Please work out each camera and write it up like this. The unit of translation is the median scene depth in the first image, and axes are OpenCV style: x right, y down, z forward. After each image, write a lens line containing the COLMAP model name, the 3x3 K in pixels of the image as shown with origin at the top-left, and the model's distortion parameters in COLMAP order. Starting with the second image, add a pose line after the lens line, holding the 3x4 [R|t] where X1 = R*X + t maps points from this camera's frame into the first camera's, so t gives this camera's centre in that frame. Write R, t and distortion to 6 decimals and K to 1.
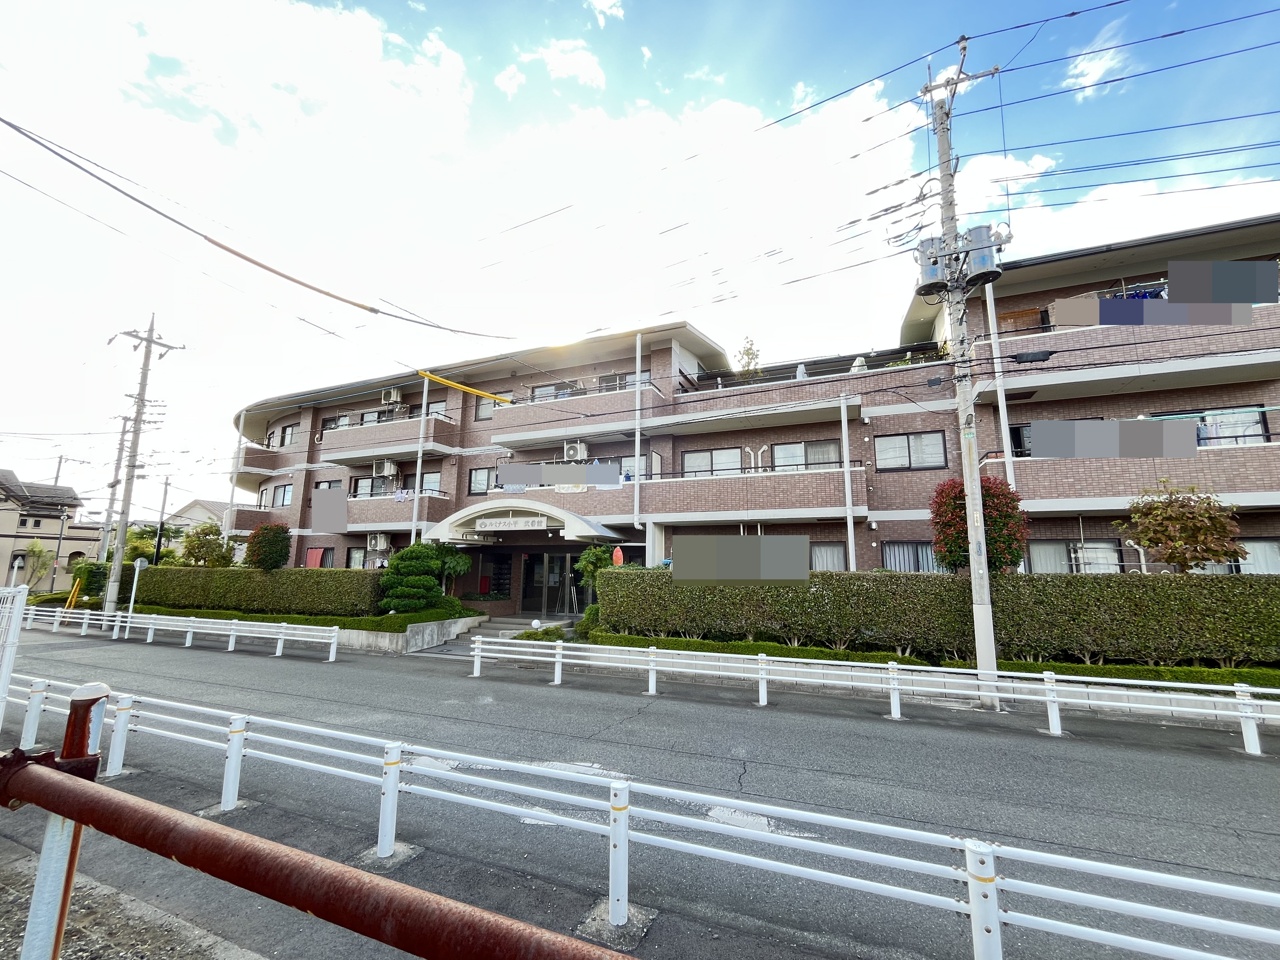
lens RADIAL K [[522.0, 0, 635.5], [0, 522.0, 482.0], [0, 0, 1]] dist [-0.007882, 0.000376]
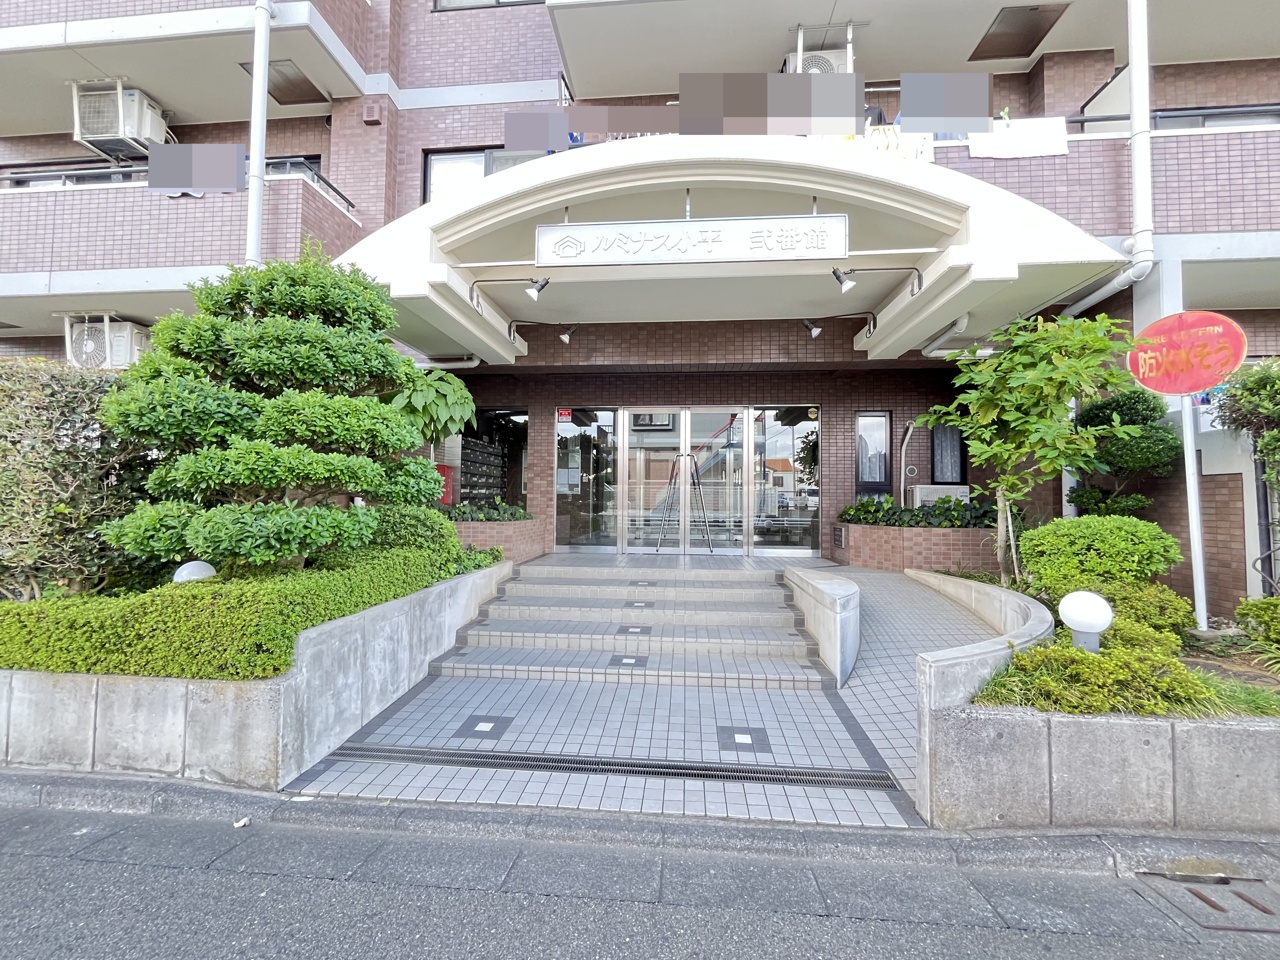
lens RADIAL K [[522.0, 0, 635.5], [0, 522.0, 482.0], [0, 0, 1]] dist [-0.007882, 0.000376]
pose [[0.950434, 0.009756, 0.310775, -0.513054], [-0.051611, 0.990592, 0.126743, 0.252966], [-0.306615, -0.136500, 0.941995, 1.066115]]
